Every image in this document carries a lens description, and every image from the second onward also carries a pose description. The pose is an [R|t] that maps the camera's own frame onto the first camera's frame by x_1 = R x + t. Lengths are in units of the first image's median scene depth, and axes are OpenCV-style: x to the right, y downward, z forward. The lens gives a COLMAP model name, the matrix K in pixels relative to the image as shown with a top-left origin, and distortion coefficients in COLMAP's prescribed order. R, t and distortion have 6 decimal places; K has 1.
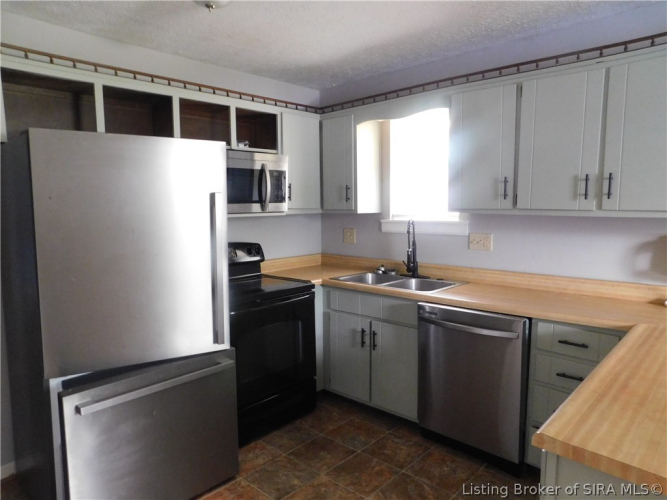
lens RADIAL K [[441.6, 0, 333.5], [0, 441.6, 250.0], [0, 0, 1]] dist [-0.054155, 0.044657]
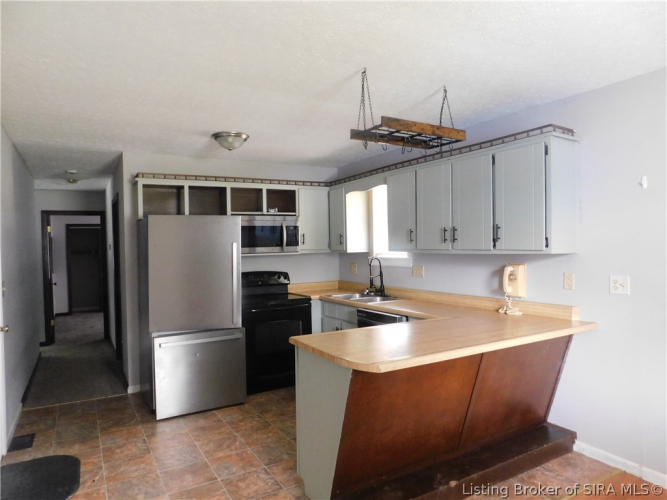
lens RADIAL K [[441.6, 0, 333.5], [0, 441.6, 250.0], [0, 0, 1]] dist [-0.054155, 0.044657]
pose [[0.957350, -0.006120, -0.288866, 0.512794], [-0.020161, 0.995924, -0.087920, 0.046787], [0.288226, 0.089994, 0.953324, -0.508338]]
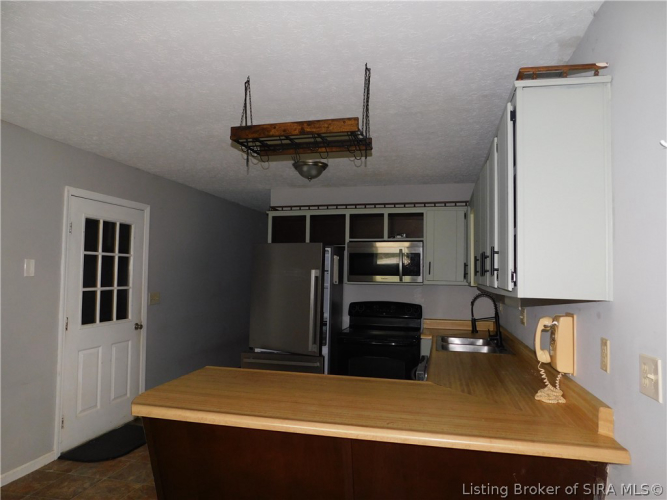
lens RADIAL K [[441.6, 0, 333.5], [0, 441.6, 250.0], [0, 0, 1]] dist [-0.054155, 0.044657]
pose [[0.492424, -0.030777, -0.869811, 1.064674], [-0.112025, 0.988821, -0.098408, -0.023330], [0.863116, 0.145899, 0.483471, 0.098628]]
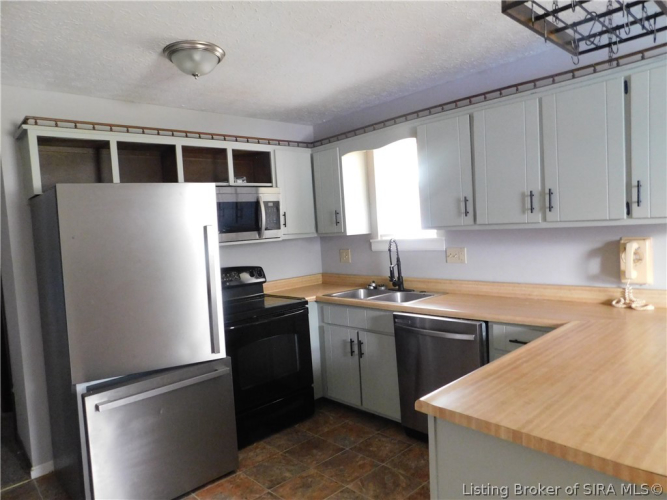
lens RADIAL K [[441.6, 0, 333.5], [0, 441.6, 250.0], [0, 0, 1]] dist [-0.054155, 0.044657]
pose [[0.996115, -0.049271, -0.072988, 0.116601], [0.045643, 0.997677, -0.050571, 0.009546], [0.075310, 0.047043, 0.996050, -0.120623]]
